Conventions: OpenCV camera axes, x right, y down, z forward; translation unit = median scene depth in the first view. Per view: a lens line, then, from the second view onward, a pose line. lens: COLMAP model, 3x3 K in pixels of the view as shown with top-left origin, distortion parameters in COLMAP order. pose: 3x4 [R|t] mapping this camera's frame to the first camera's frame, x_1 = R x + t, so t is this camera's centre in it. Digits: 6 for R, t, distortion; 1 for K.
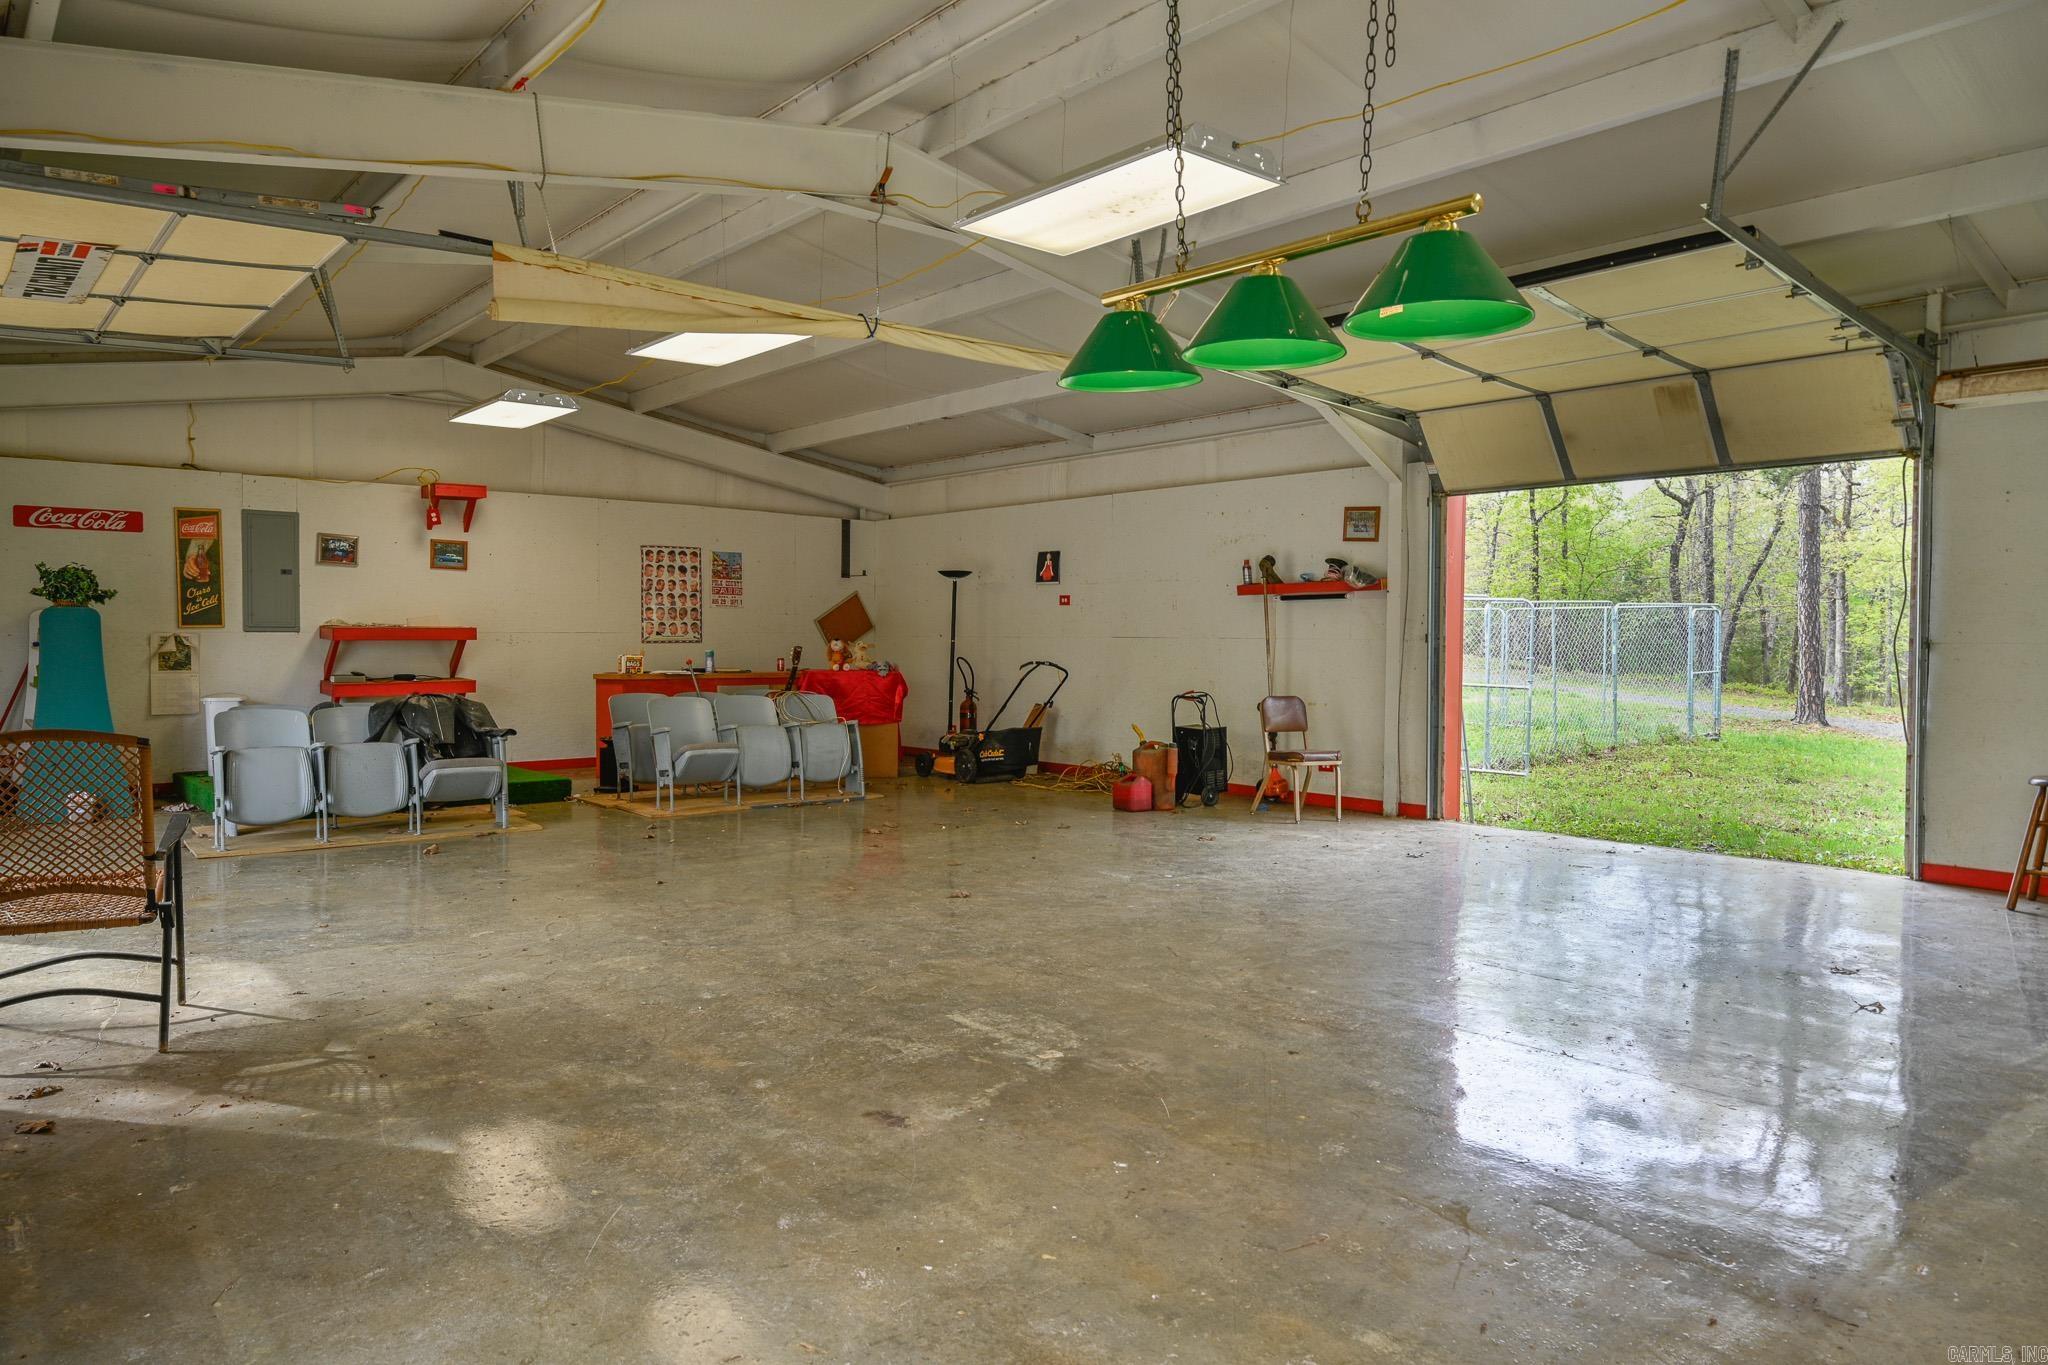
lens RADIAL K [[1252.8, 0, 1024.0], [0, 1252.8, 682.5], [0, 0, 1]] dist [0.001937, 0.001263]
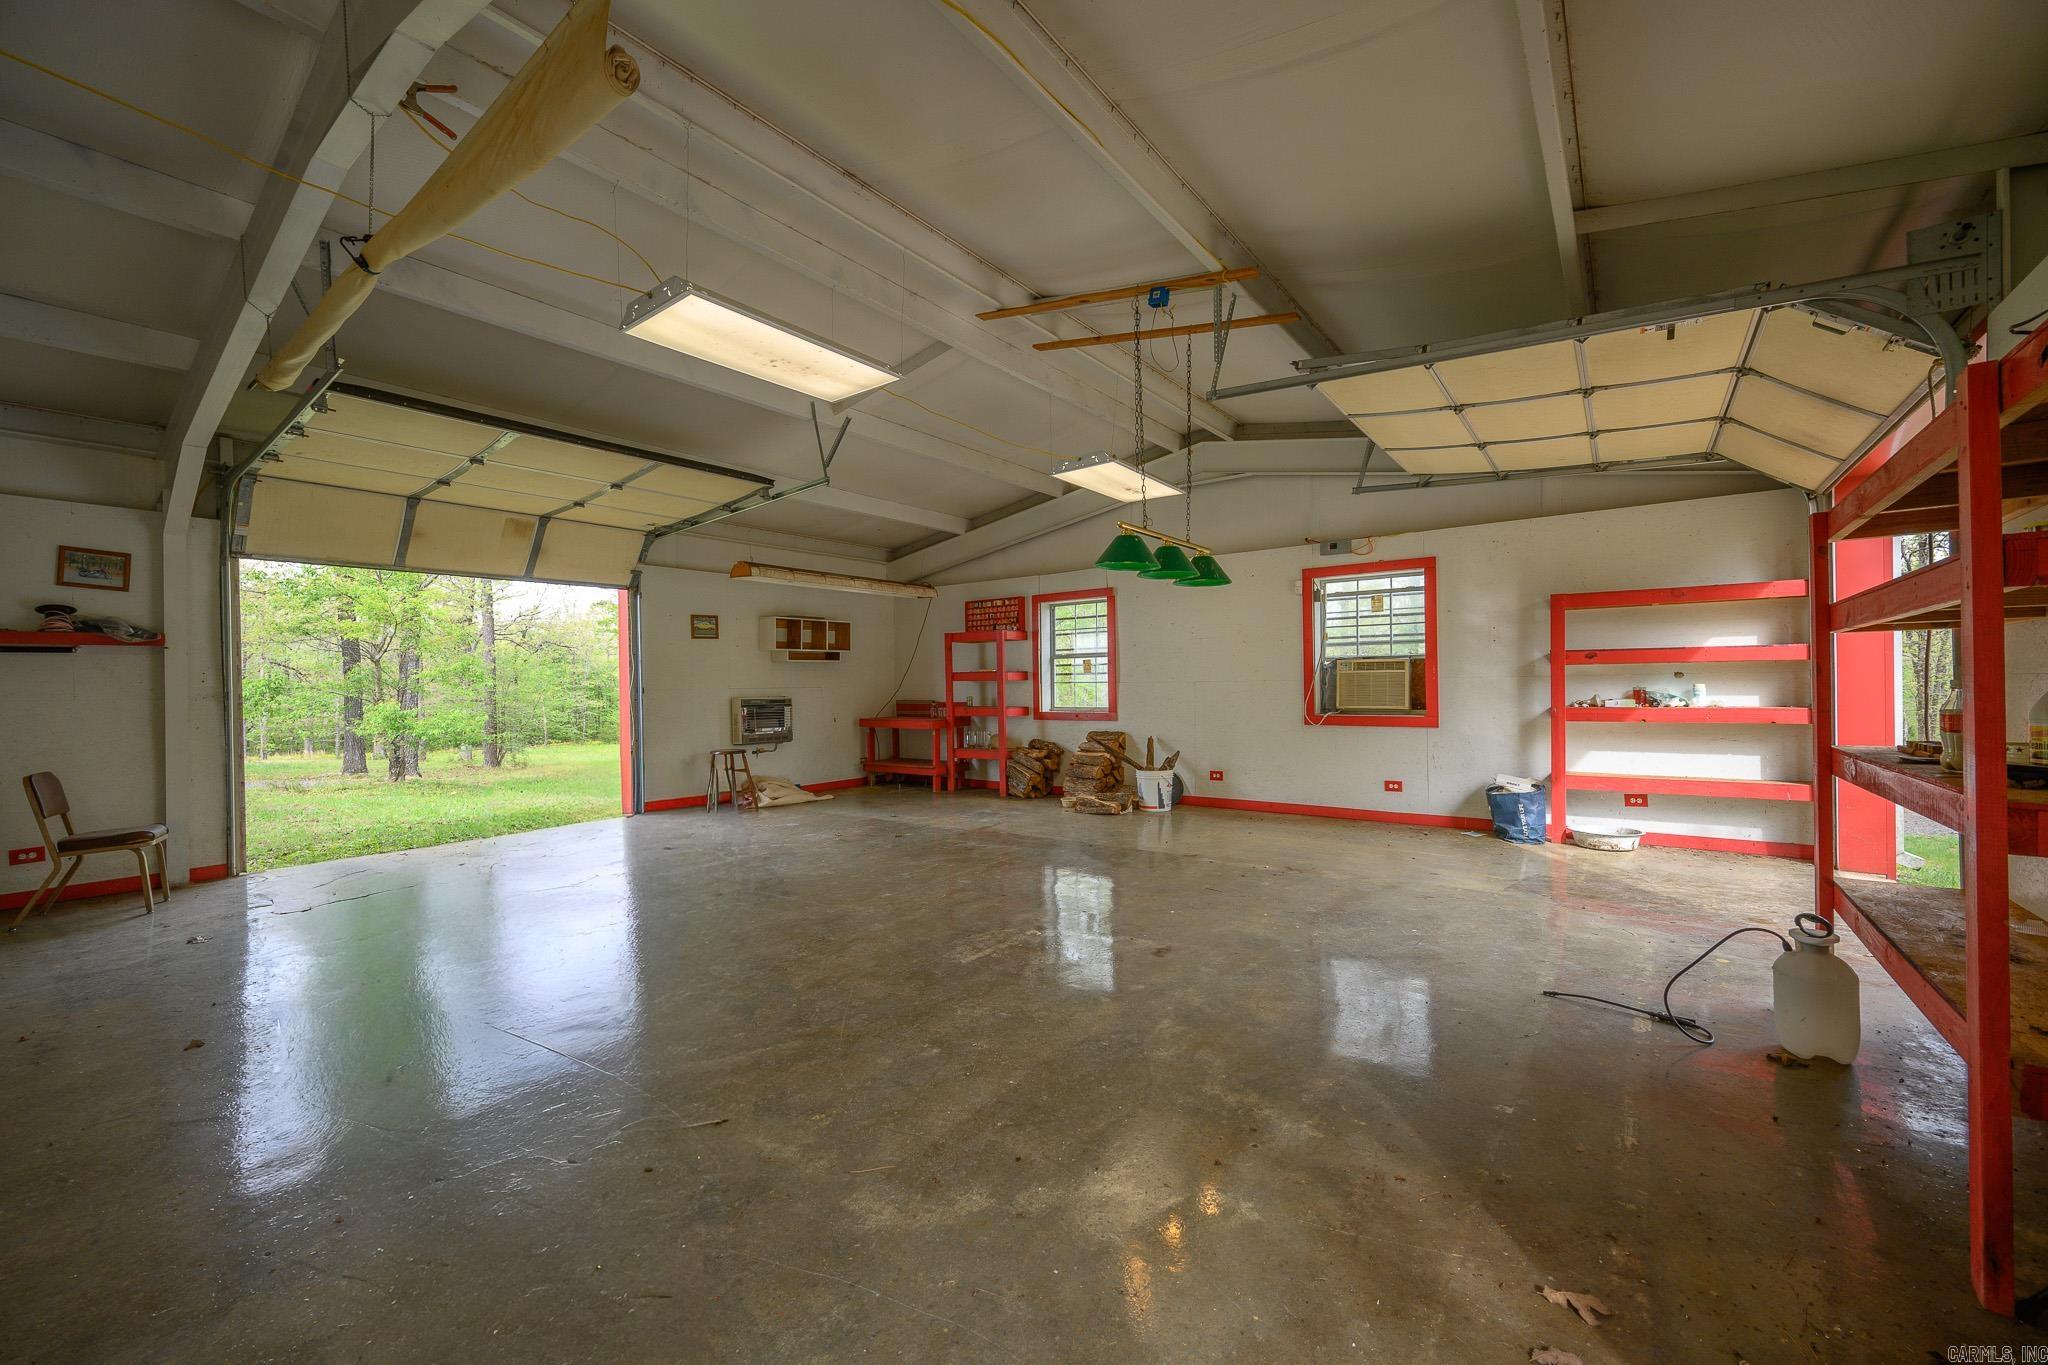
lens RADIAL K [[800.1, 0, 1024.0], [0, 800.1, 682.5], [0, 0, 1]] dist [0.000644, -0.000150]
pose [[-0.190649, -0.002833, 0.981654, -0.872382], [0.052269, 0.998548, 0.013033, -0.043705], [-0.980266, 0.053794, -0.190224, 1.020013]]
